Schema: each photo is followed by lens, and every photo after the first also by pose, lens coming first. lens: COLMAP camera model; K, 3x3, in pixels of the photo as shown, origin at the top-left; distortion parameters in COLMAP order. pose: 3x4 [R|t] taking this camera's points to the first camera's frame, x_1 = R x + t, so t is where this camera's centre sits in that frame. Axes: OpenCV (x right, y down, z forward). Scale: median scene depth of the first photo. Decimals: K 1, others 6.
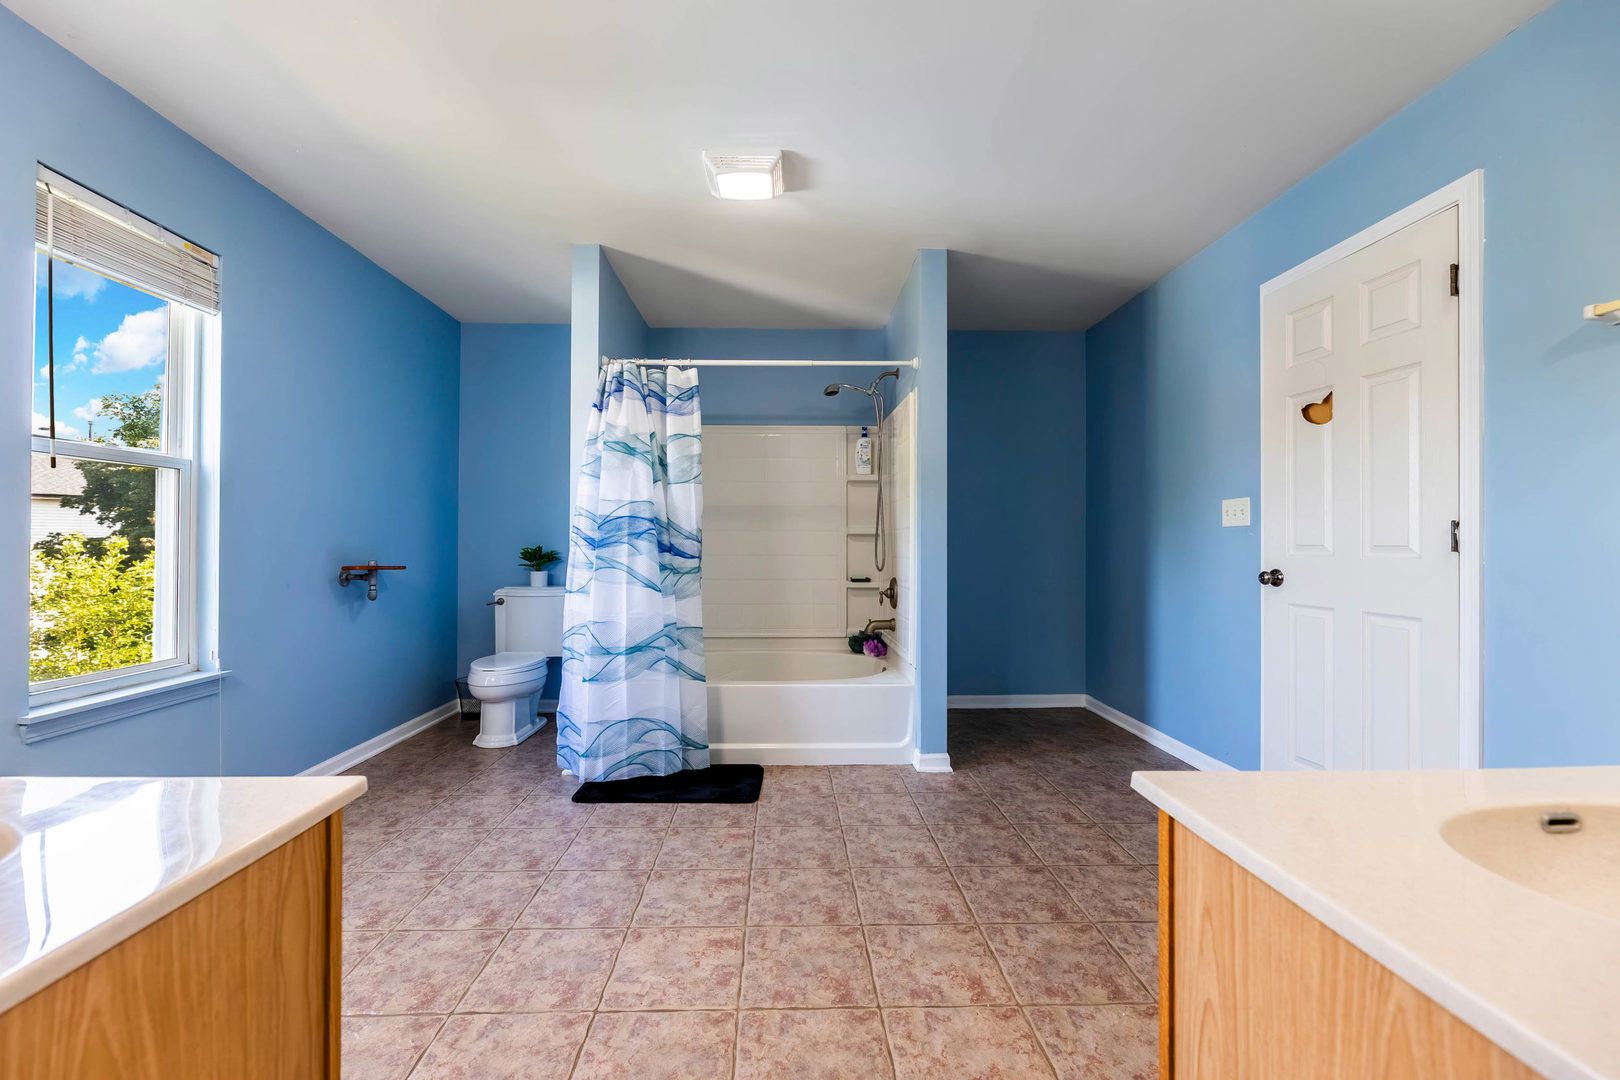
lens RADIAL K [[655.6, 0, 802.9], [0, 655.6, 541.3], [0, 0, 1]] dist [-0.000155, -0.000021]
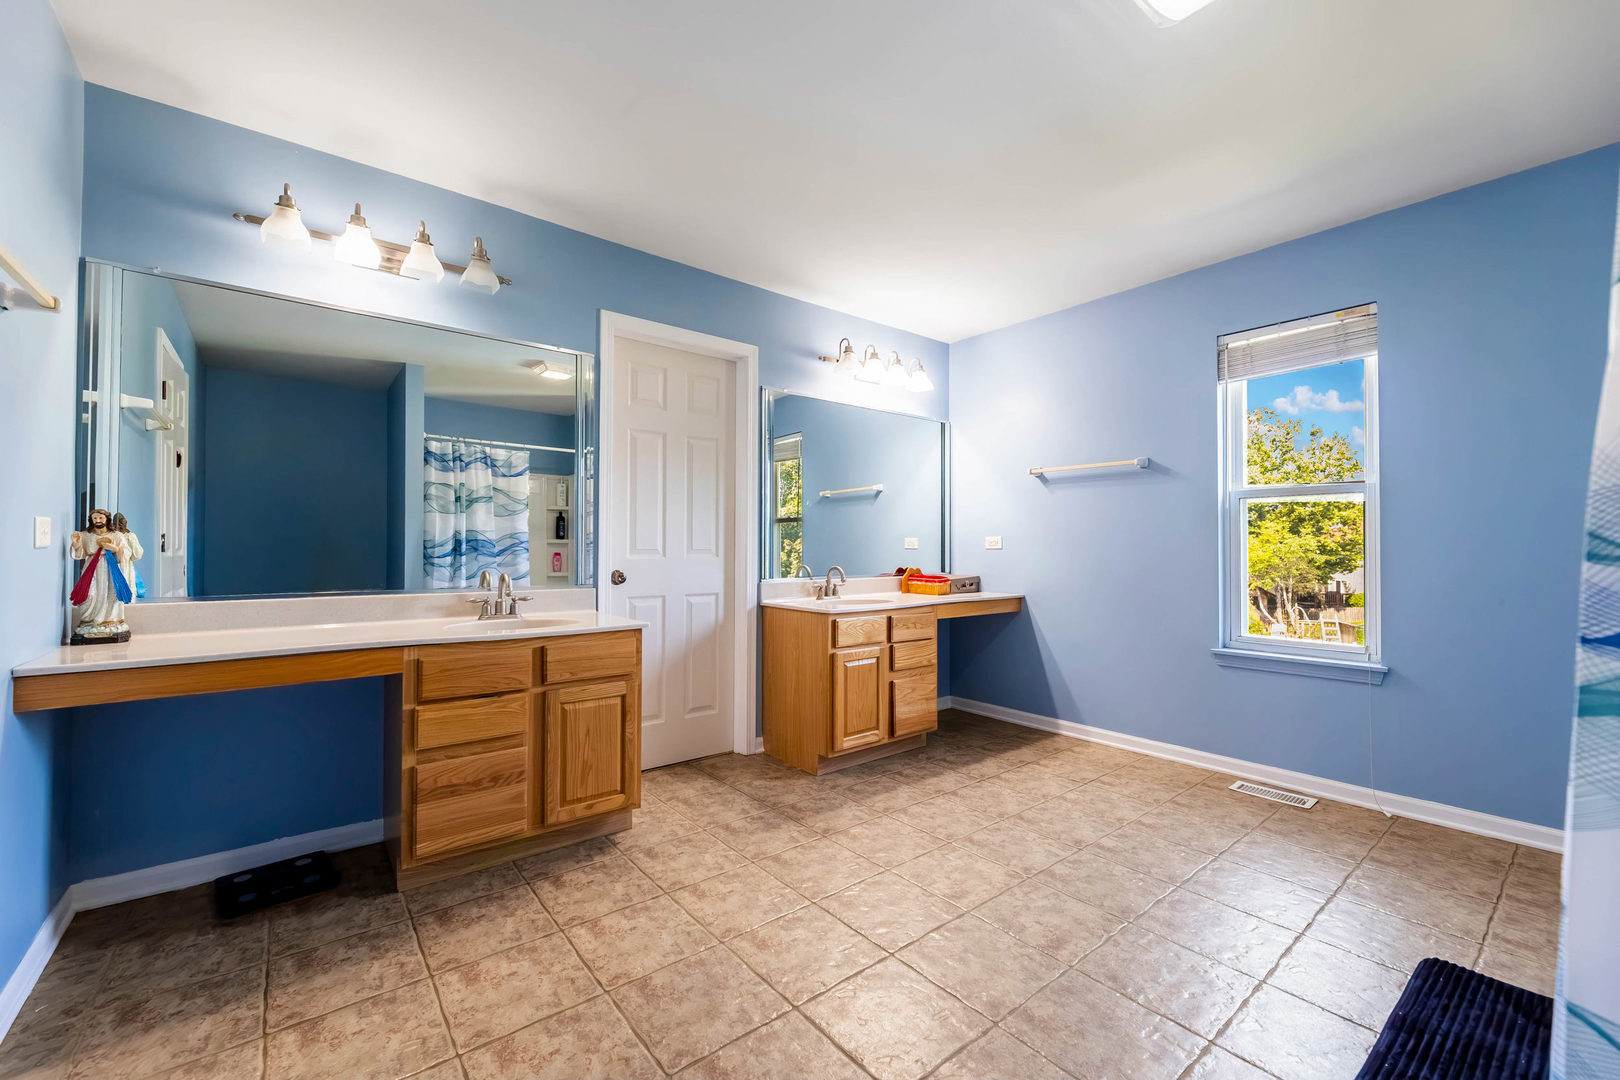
lens RADIAL K [[655.6, 0, 805.4], [0, 655.6, 545.4], [0, 0, 1]] dist [-0.000155, -0.000021]
pose [[-0.798965, -0.005266, -0.601354, 0.805790], [0.001313, 0.999944, -0.010502, 0.000507], [0.601376, -0.009181, -0.798913, 1.779091]]
